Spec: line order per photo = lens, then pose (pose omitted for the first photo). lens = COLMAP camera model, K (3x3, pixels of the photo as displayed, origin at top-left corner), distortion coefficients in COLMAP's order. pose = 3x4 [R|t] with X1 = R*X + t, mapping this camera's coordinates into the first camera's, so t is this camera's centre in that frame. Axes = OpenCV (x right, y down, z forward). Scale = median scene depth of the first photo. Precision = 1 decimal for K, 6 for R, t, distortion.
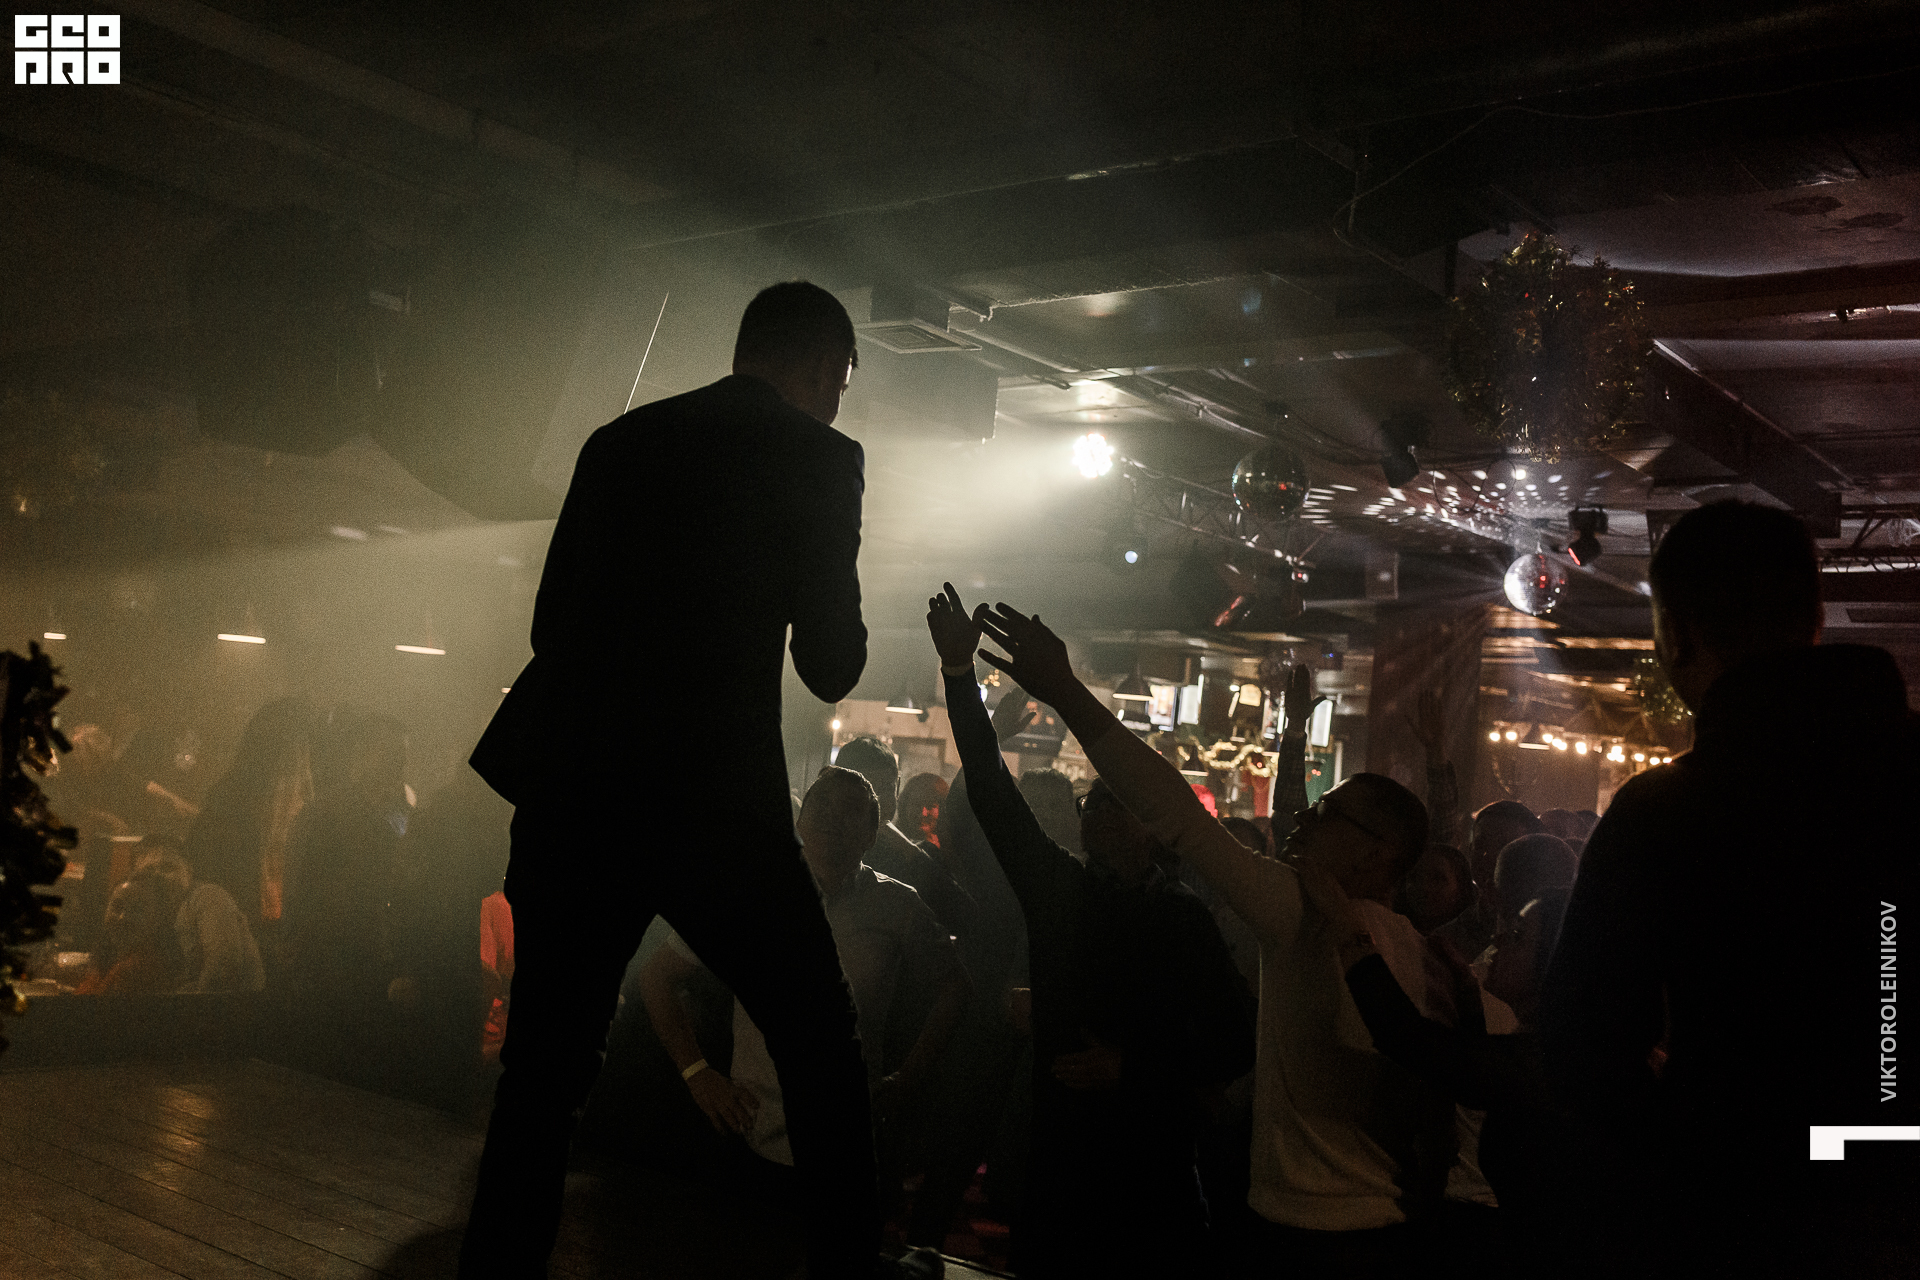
lens RADIAL K [[1931.9, 0, 957.1], [0, 1931.9, 648.6], [0, 0, 1]] dist [0.005948, 0.003556]
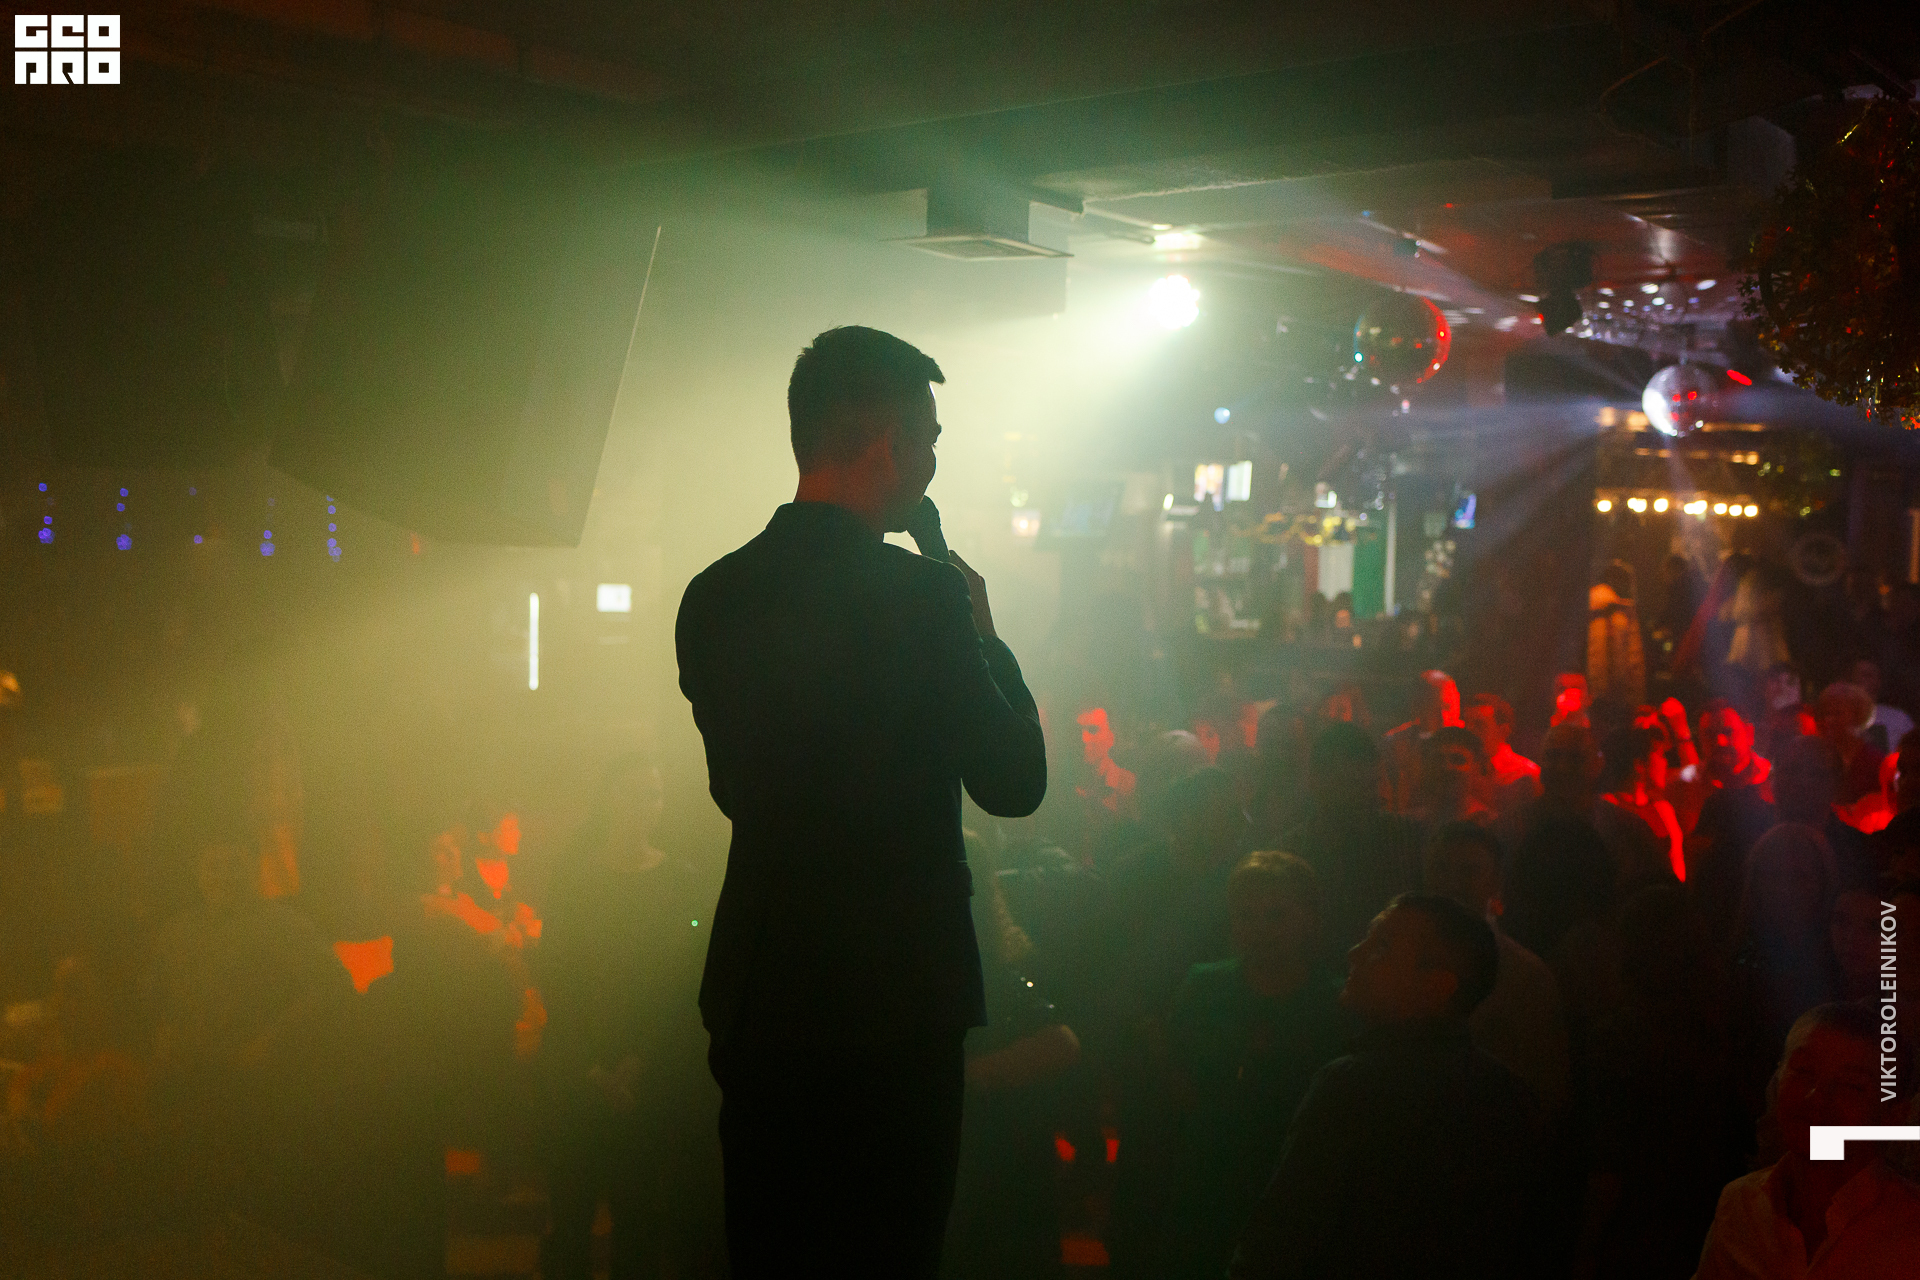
lens RADIAL K [[1925.9, 0, 956.9], [0, 1925.9, 633.1], [0, 0, 1]] dist [0.007324, -0.024104]
pose [[0.997842, -0.064455, -0.012564, -0.021432], [0.065554, 0.988957, 0.132914, -0.071583], [0.003859, -0.133451, 0.991048, 0.141485]]
